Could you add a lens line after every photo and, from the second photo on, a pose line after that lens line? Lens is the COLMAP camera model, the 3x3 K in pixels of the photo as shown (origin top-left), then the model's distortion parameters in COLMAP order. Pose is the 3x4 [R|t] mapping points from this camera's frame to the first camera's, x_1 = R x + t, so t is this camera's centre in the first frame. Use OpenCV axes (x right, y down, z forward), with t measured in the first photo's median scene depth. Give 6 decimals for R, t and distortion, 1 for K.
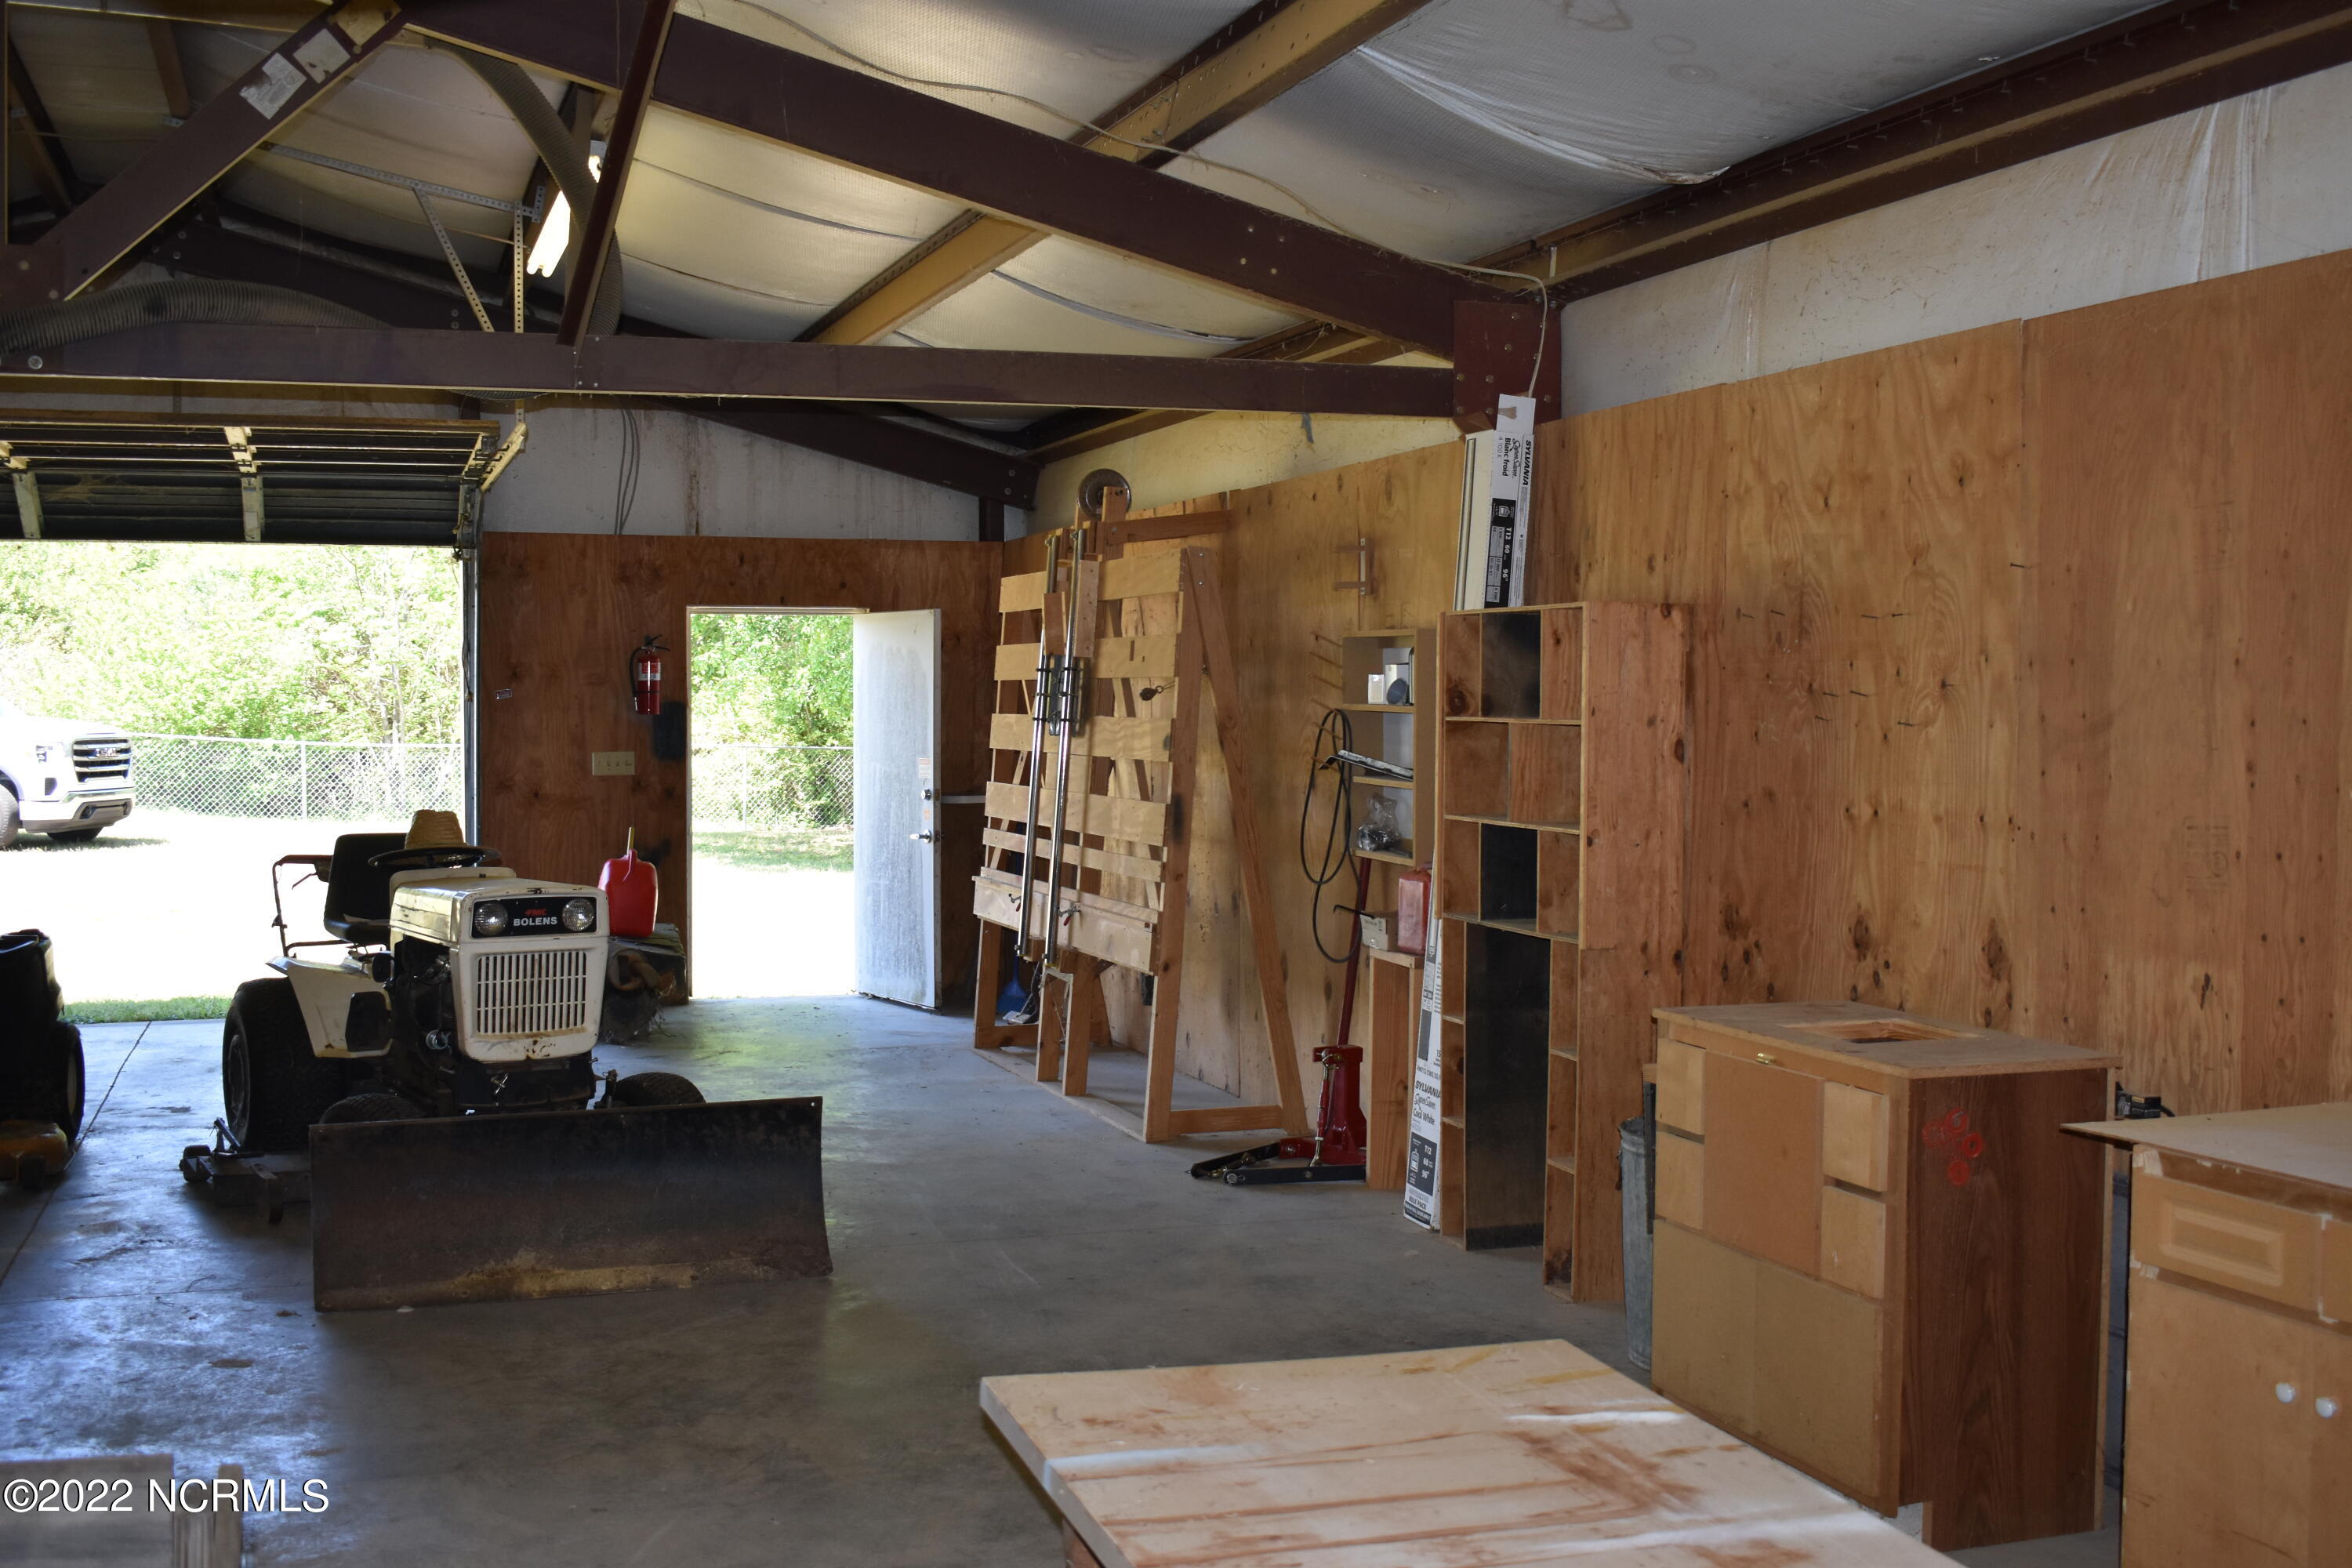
lens RADIAL K [[2528.0, 0, 1176.0], [0, 2528.0, 784.0], [0, 0, 1]] dist [-0.021742, -0.188724]
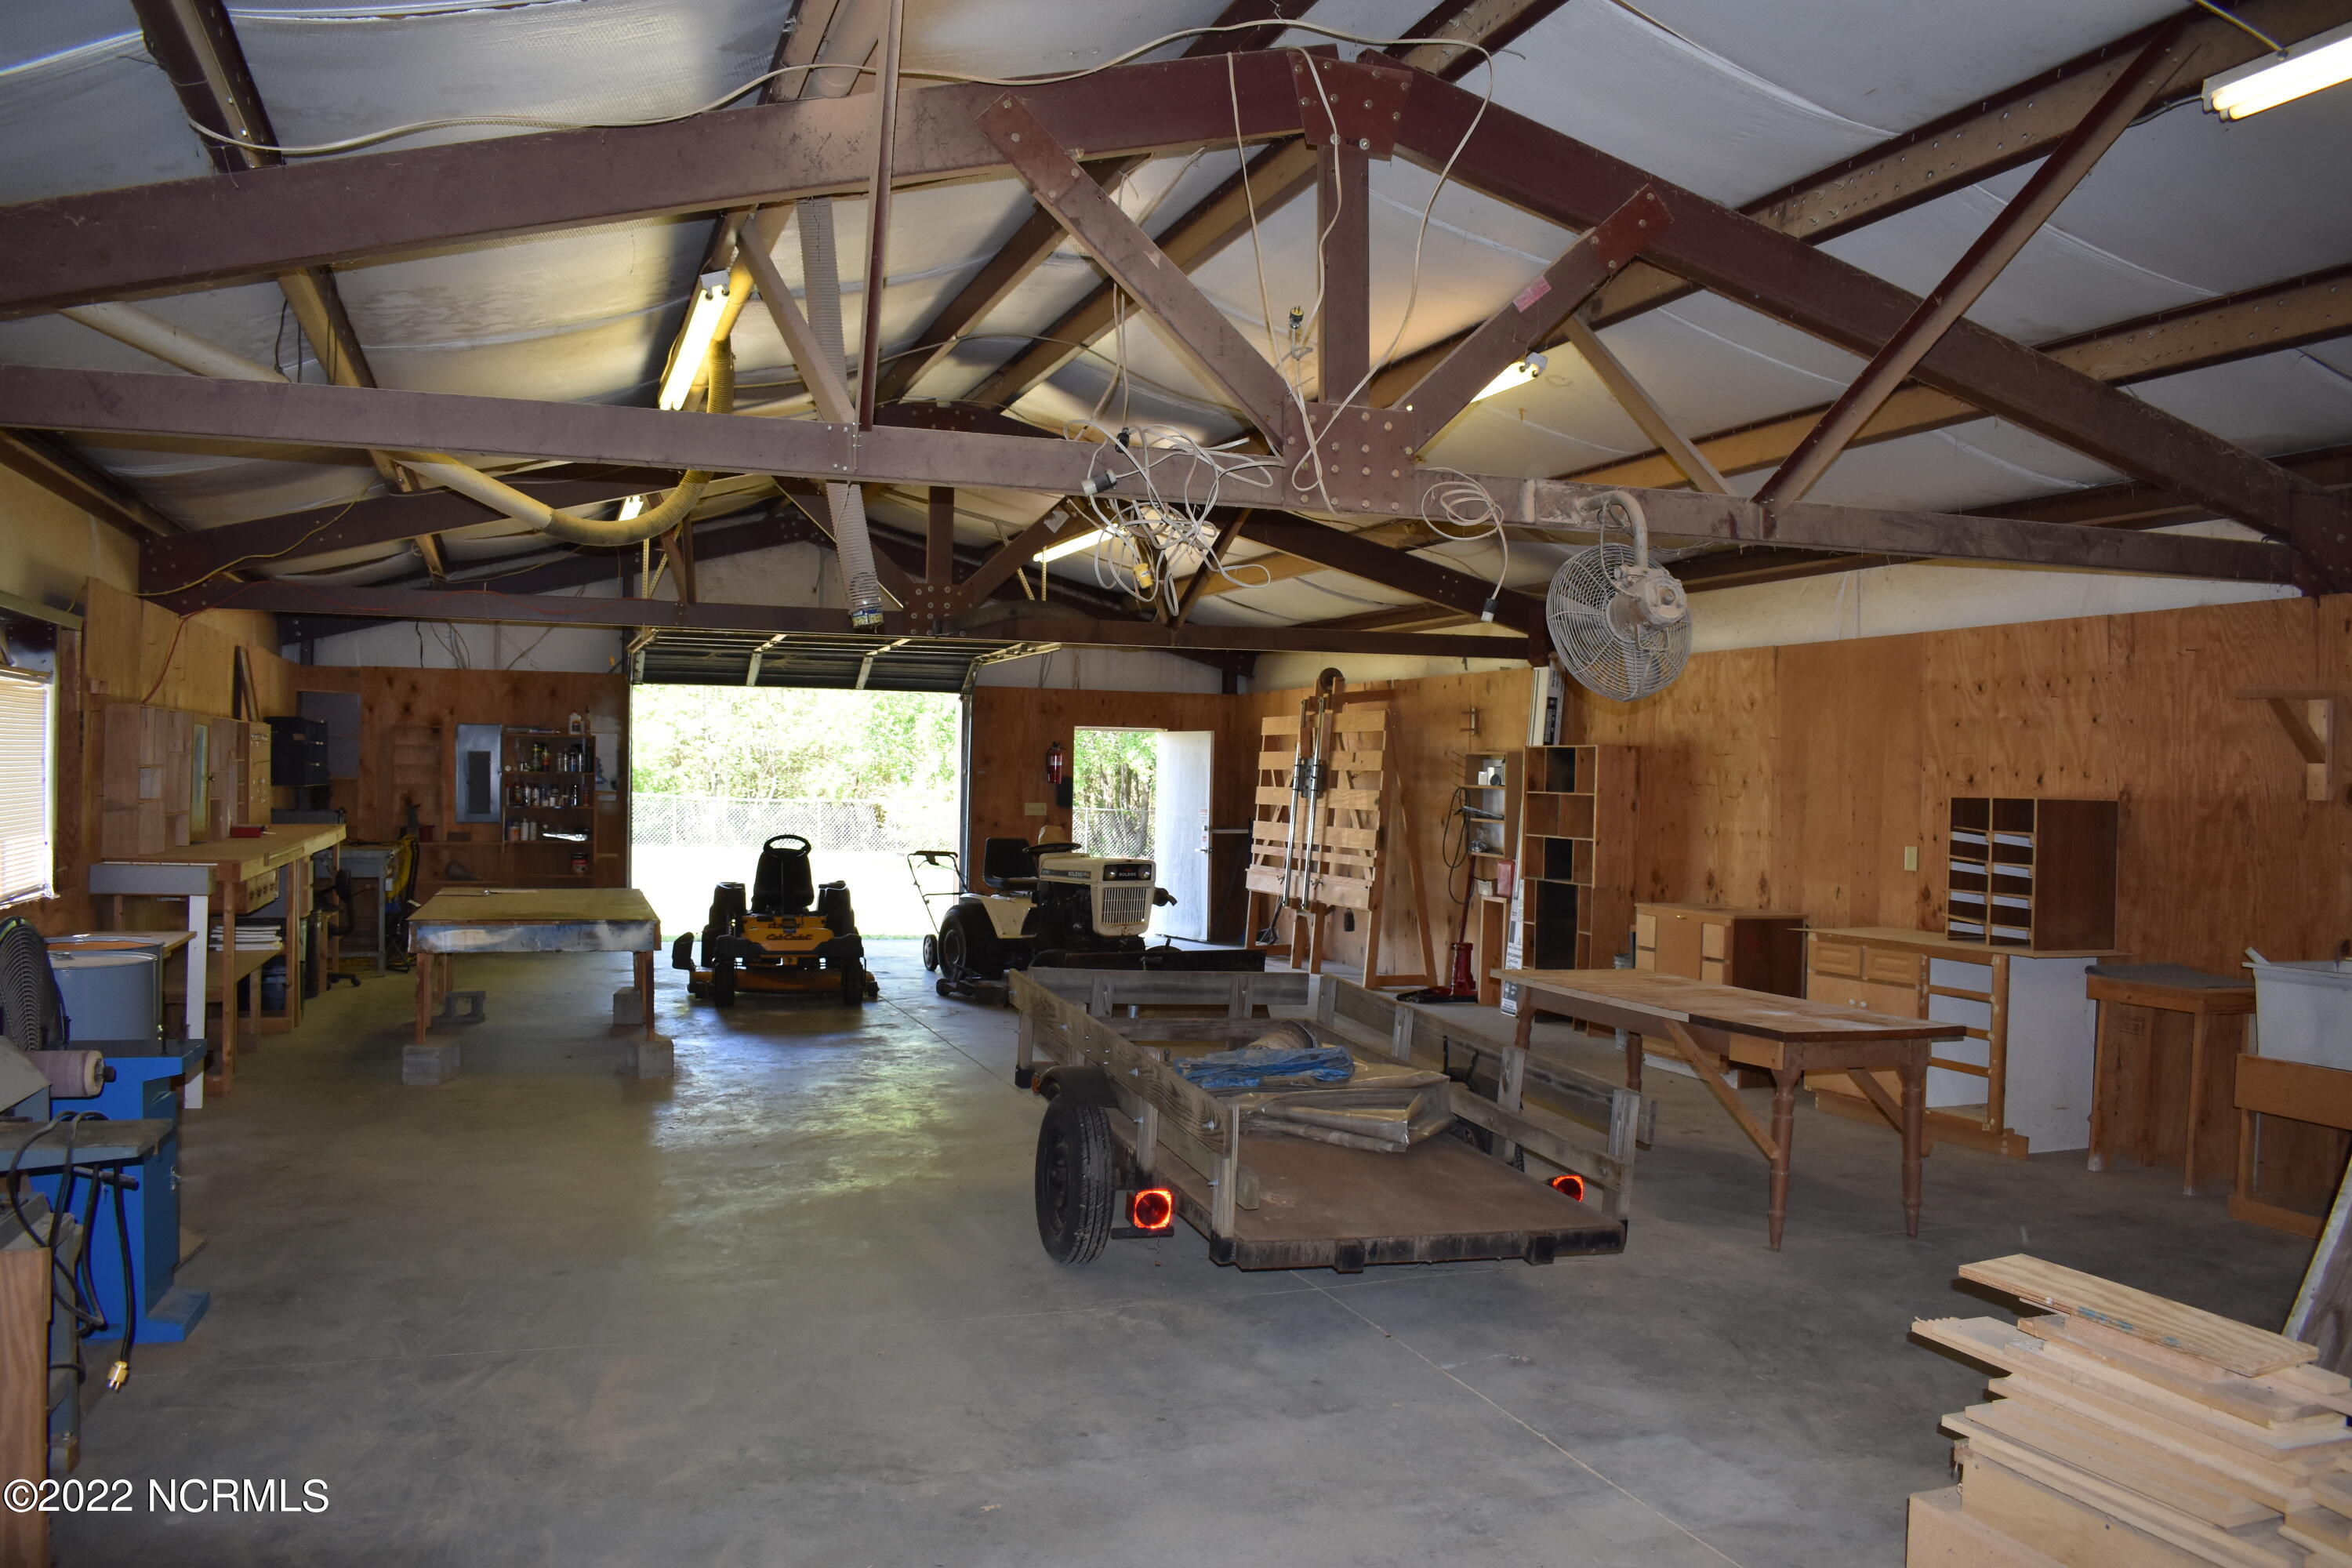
lens RADIAL K [[1863.5, 0, 1176.0], [0, 1863.5, 784.0], [0, 0, 1]] dist [-0.093953, 0.008125]
pose [[0.999809, 0.017326, 0.009026, -0.201264], [-0.017048, 0.999405, -0.029981, 0.020082], [-0.009540, 0.029821, 0.999510, -0.605943]]
